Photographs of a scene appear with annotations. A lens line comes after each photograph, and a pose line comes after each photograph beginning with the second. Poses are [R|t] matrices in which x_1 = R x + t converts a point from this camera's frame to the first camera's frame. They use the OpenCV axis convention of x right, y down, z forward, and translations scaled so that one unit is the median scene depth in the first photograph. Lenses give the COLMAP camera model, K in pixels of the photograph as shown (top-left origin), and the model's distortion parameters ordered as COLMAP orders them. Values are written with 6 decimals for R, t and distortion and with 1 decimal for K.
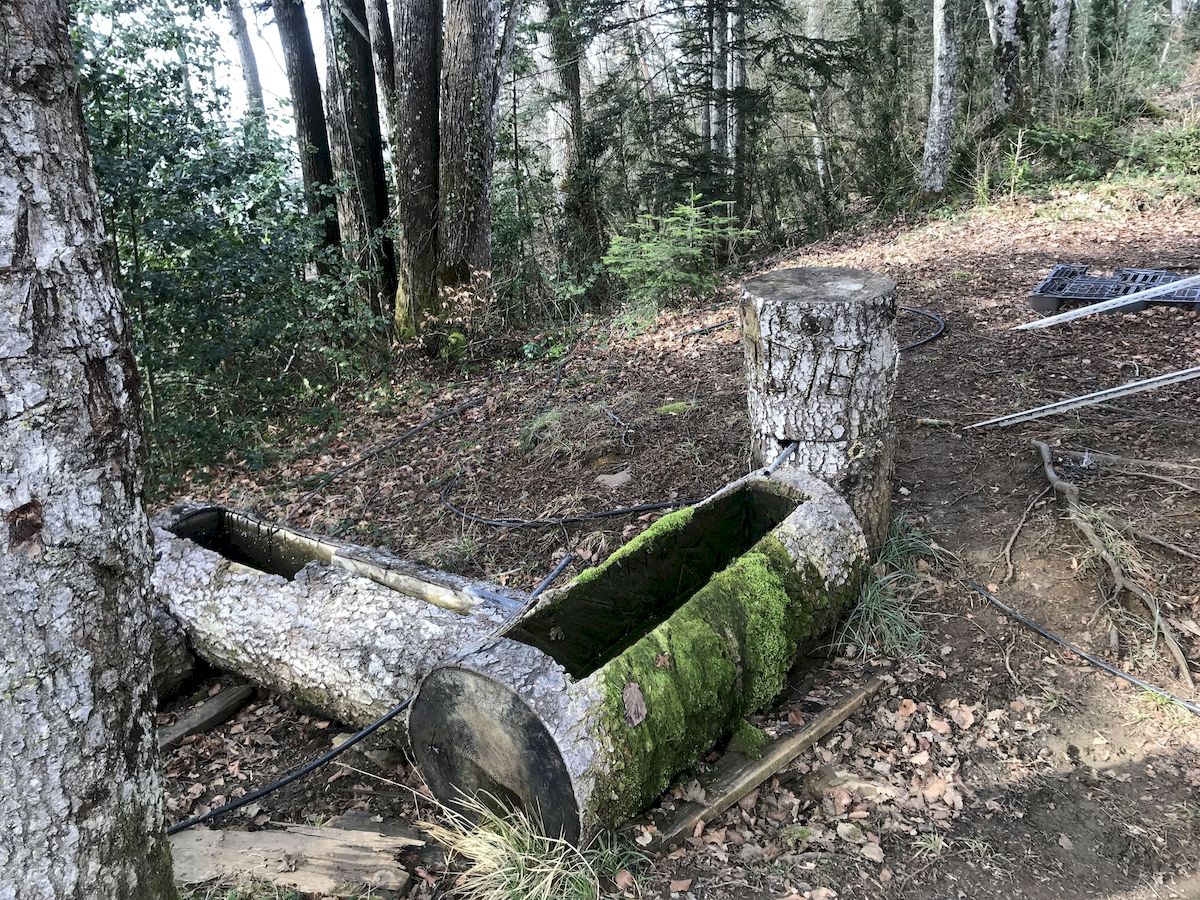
lens RADIAL K [[984.4, 0, 600.9], [0, 984.4, 445.7], [0, 0, 1]] dist [0.018154, -0.008657]
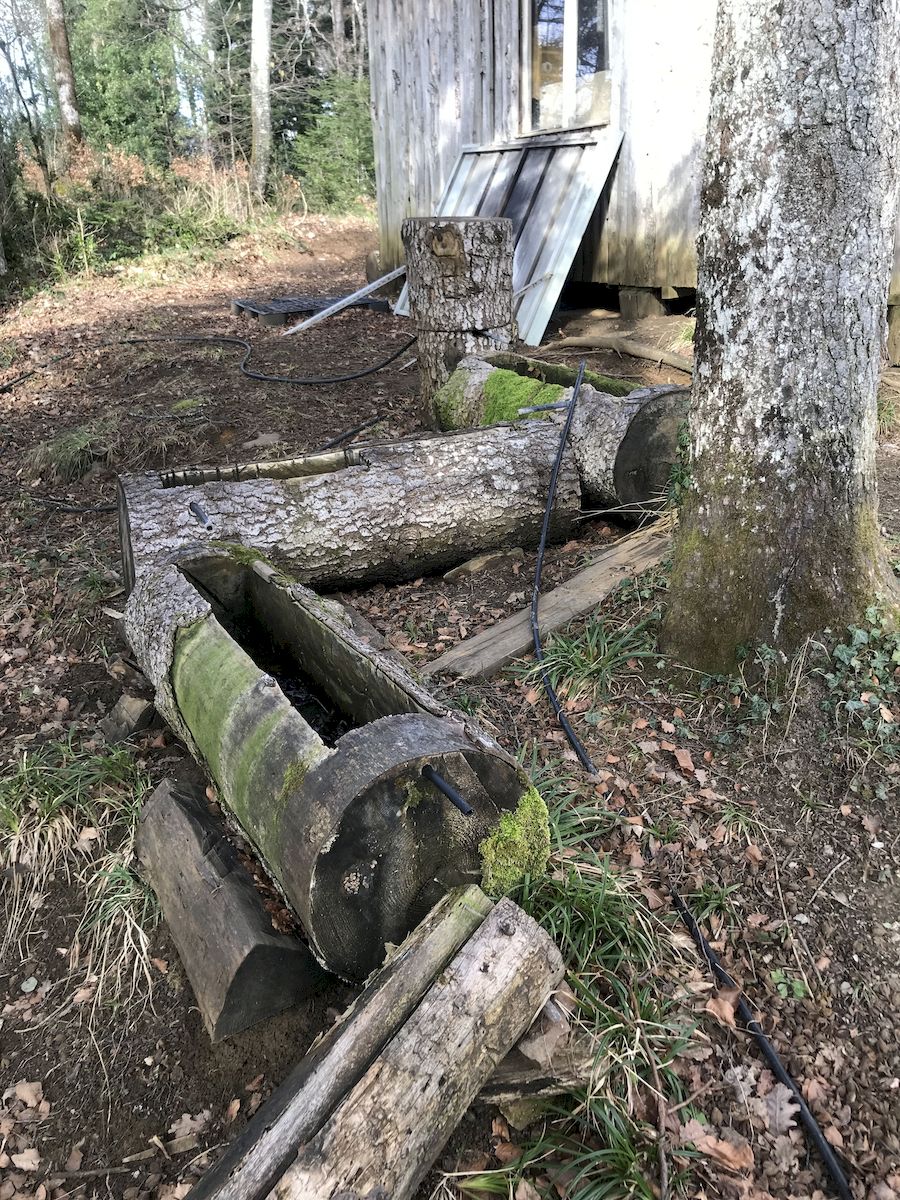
lens RADIAL K [[984.4, 0, 454.1], [0, 984.4, 604.1], [0, 0, 1]] dist [0.018154, -0.008657]
pose [[0.518672, -0.307566, 0.797736, -1.118659], [0.305791, 0.938068, 0.162851, 0.125029], [-0.798418, 0.159474, 0.580600, 0.290006]]
